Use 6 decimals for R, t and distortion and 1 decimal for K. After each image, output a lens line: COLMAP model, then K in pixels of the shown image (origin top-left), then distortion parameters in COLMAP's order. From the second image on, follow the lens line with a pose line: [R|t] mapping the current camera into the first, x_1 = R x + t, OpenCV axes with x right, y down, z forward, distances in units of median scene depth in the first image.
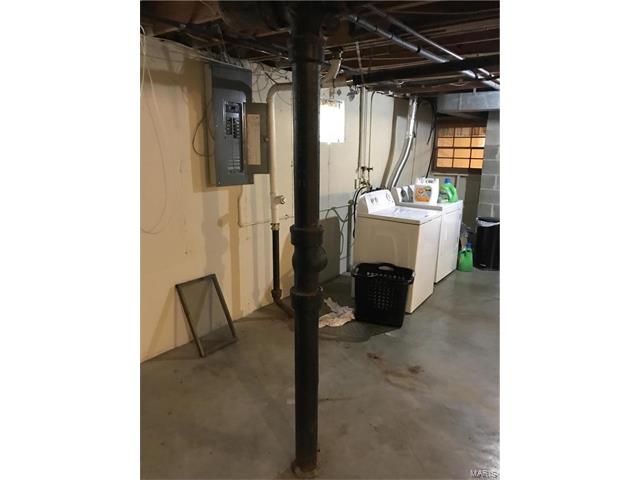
lens RADIAL K [[394.9, 0, 320.0], [0, 394.9, 240.0], [0, 0, 1]] dist [0.018507, -0.000788]
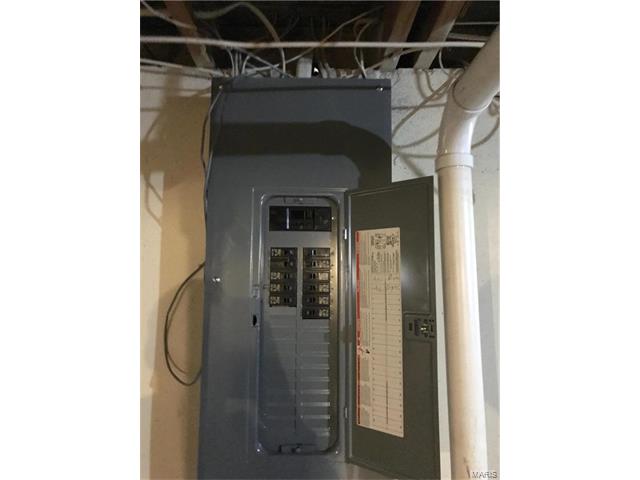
lens RADIAL K [[394.9, 0, 320.0], [0, 394.9, 240.0], [0, 0, 1]] dist [0.018507, -0.000788]
pose [[0.608685, -0.105868, -0.786317, 0.007299], [-0.179729, 0.946897, -0.266616, -0.217974], [0.772787, 0.303609, 0.557335, 0.768332]]
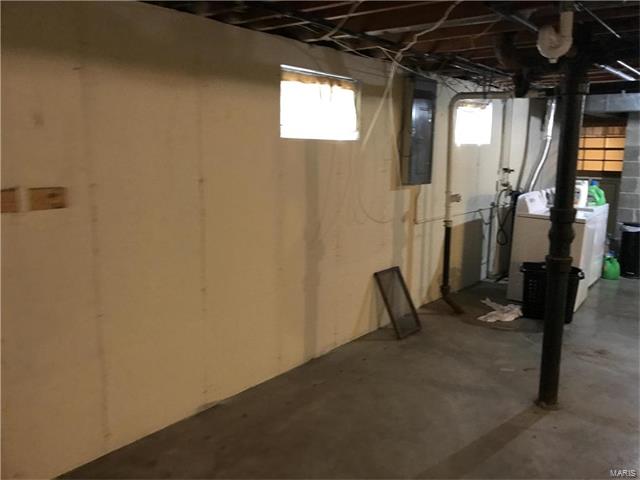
lens RADIAL K [[532.7, 0, 320.5], [0, 532.7, 232.4], [0, 0, 1]] dist [-0.004777, -0.003388]
pose [[0.998914, 0.005416, -0.046275, -0.388284], [-0.008623, 0.997552, -0.069389, 0.090381], [0.045786, 0.069713, 0.996516, -0.425734]]
